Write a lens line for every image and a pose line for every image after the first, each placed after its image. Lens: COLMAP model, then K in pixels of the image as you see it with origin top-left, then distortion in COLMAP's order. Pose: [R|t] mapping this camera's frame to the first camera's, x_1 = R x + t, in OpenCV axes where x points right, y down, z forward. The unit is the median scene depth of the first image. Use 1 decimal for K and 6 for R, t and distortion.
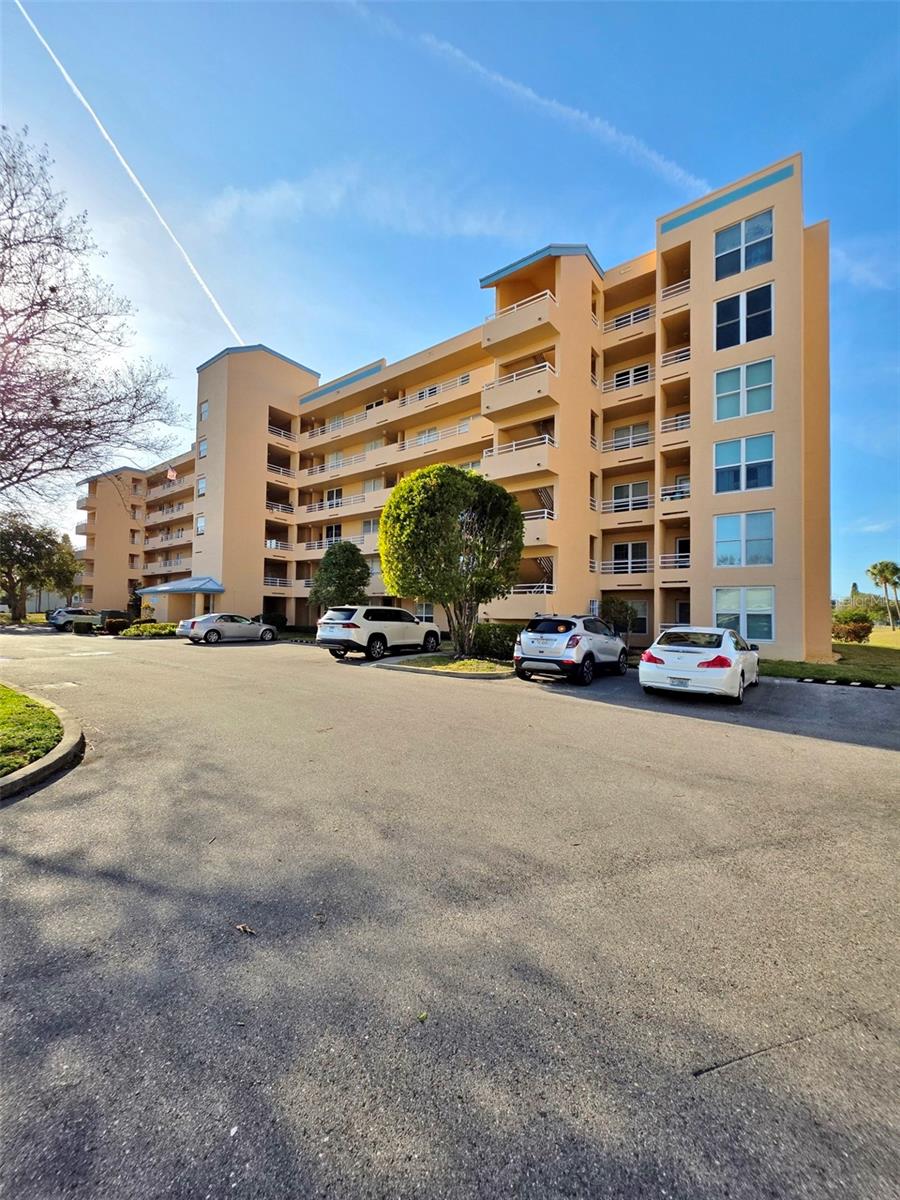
lens RADIAL K [[478.0, 0, 460.6], [0, 478.0, 590.6], [0, 0, 1]] dist [0.000717, 0.001998]
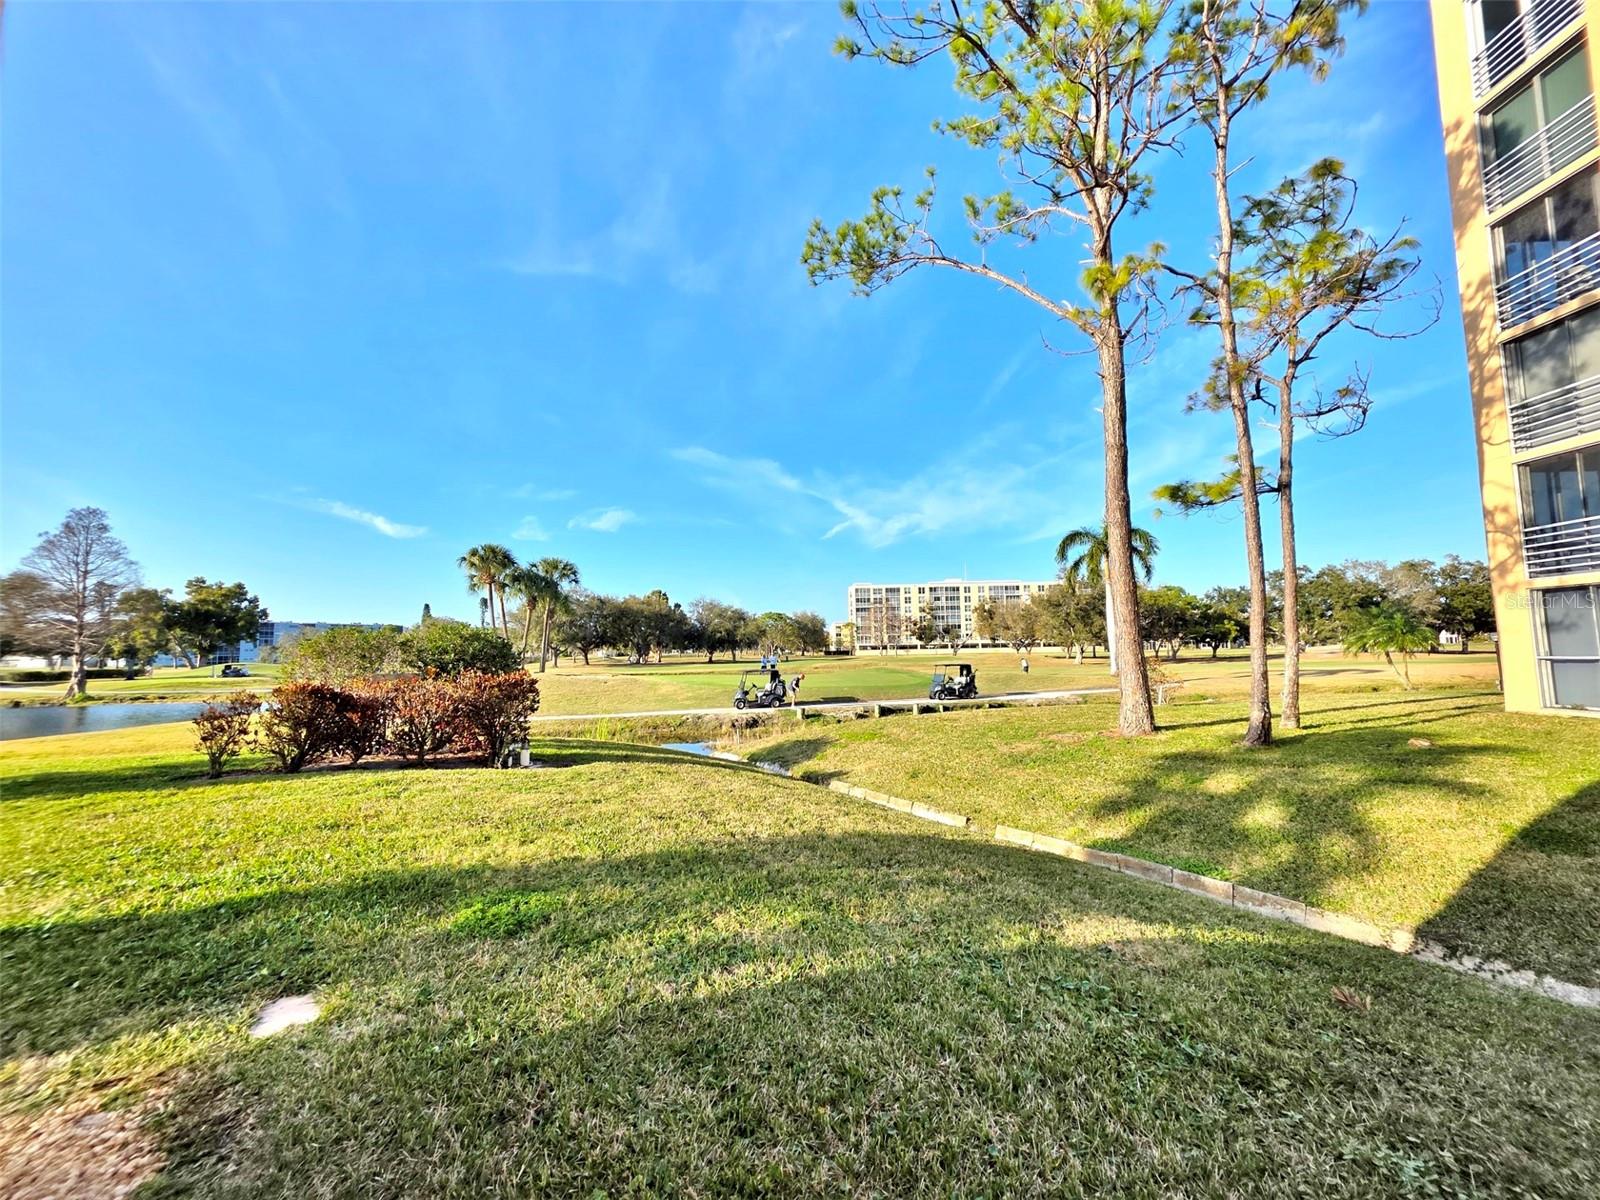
lens RADIAL K [[637.4, 0, 807.1], [0, 637.4, 601.1], [0, 0, 1]] dist [0.000717, 0.001998]
pose [[0.334698, 0.046408, 0.941182, 0.926691], [-0.025138, 0.998871, -0.040313, 0.067962], [-0.941990, -0.010167, 0.335487, 1.183708]]
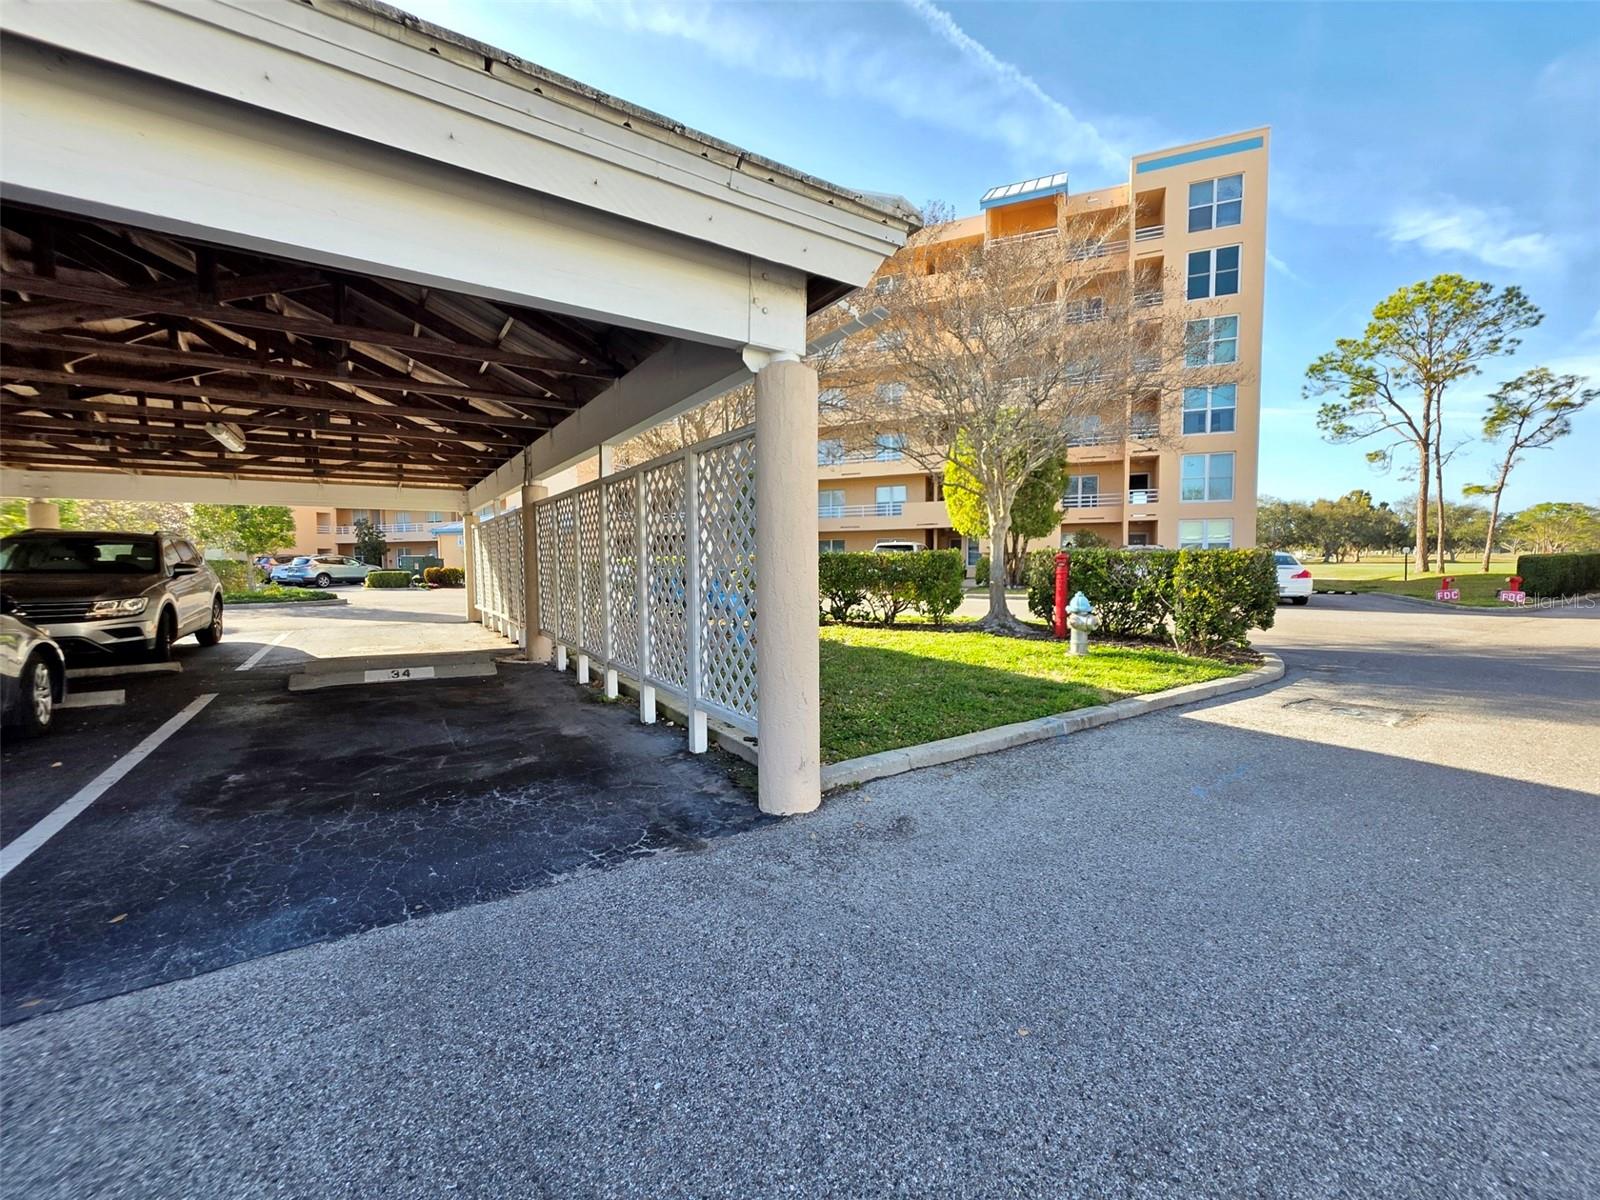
lens RADIAL K [[637.4, 0, 802.7], [0, 637.4, 580.2], [0, 0, 1]] dist [0.000717, 0.001998]
pose [[0.967409, -0.033581, 0.250981, -0.742114], [0.010831, 0.995748, 0.091484, -0.012349], [-0.252985, -0.085784, 0.963659, -0.243101]]
